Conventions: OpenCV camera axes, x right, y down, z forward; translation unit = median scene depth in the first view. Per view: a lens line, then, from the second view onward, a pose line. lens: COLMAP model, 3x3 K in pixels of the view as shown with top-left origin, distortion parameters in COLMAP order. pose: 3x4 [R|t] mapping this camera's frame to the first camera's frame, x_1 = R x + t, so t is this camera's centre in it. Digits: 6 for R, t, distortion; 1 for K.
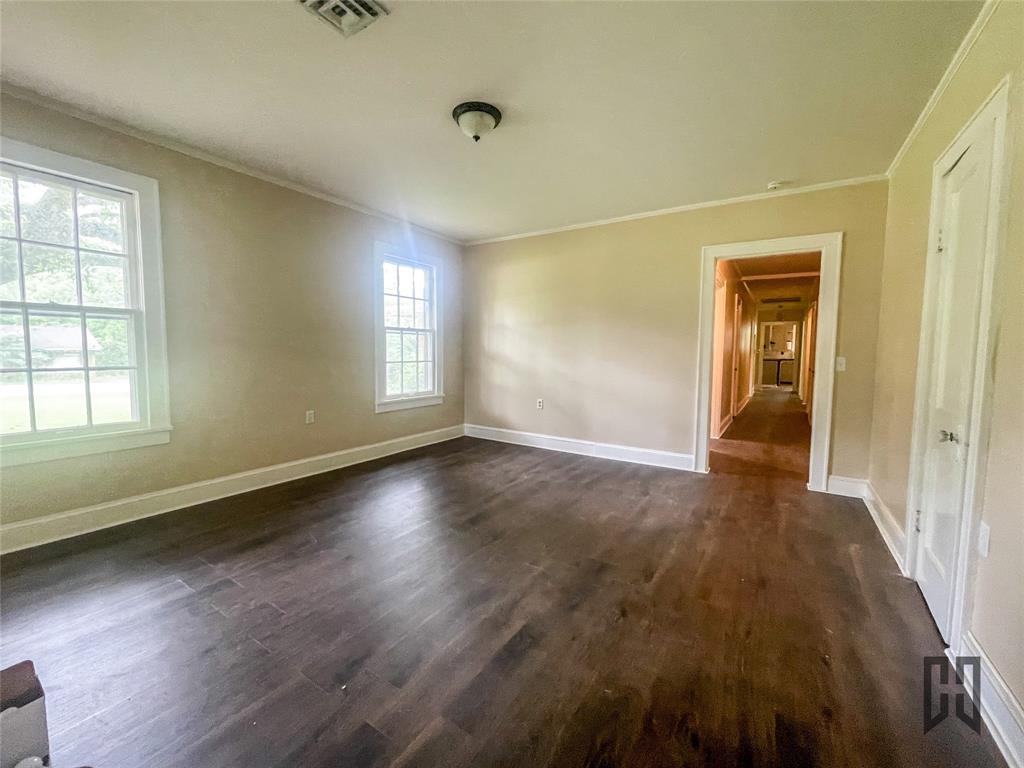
lens RADIAL K [[415.2, 0, 512.0], [0, 415.2, 384.0], [0, 0, 1]] dist [-0.021461, -0.000131]
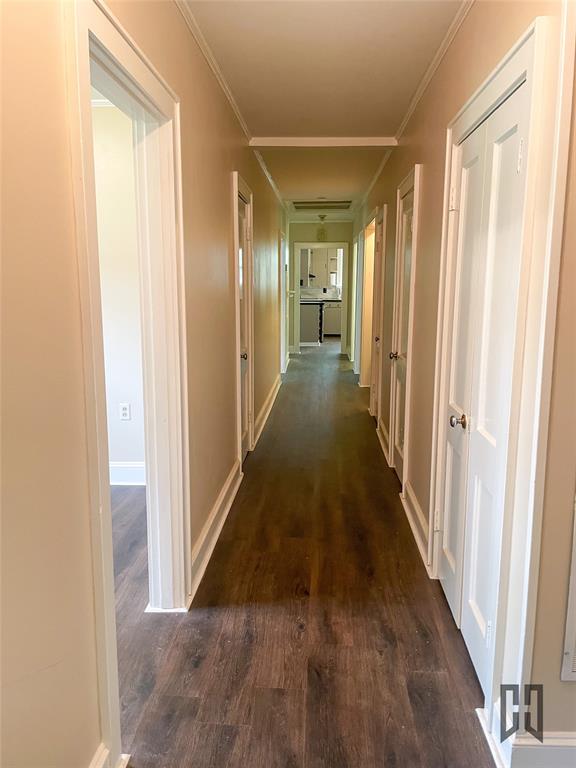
lens RADIAL K [[590.4, 0, 288.0], [0, 590.4, 384.0], [0, 0, 1]] dist [0.000546, -0.000208]
pose [[0.865161, -0.090304, 0.493296, 0.162046], [0.044057, 0.993537, 0.104611, -0.038551], [-0.499555, -0.068772, 0.863548, 0.261053]]
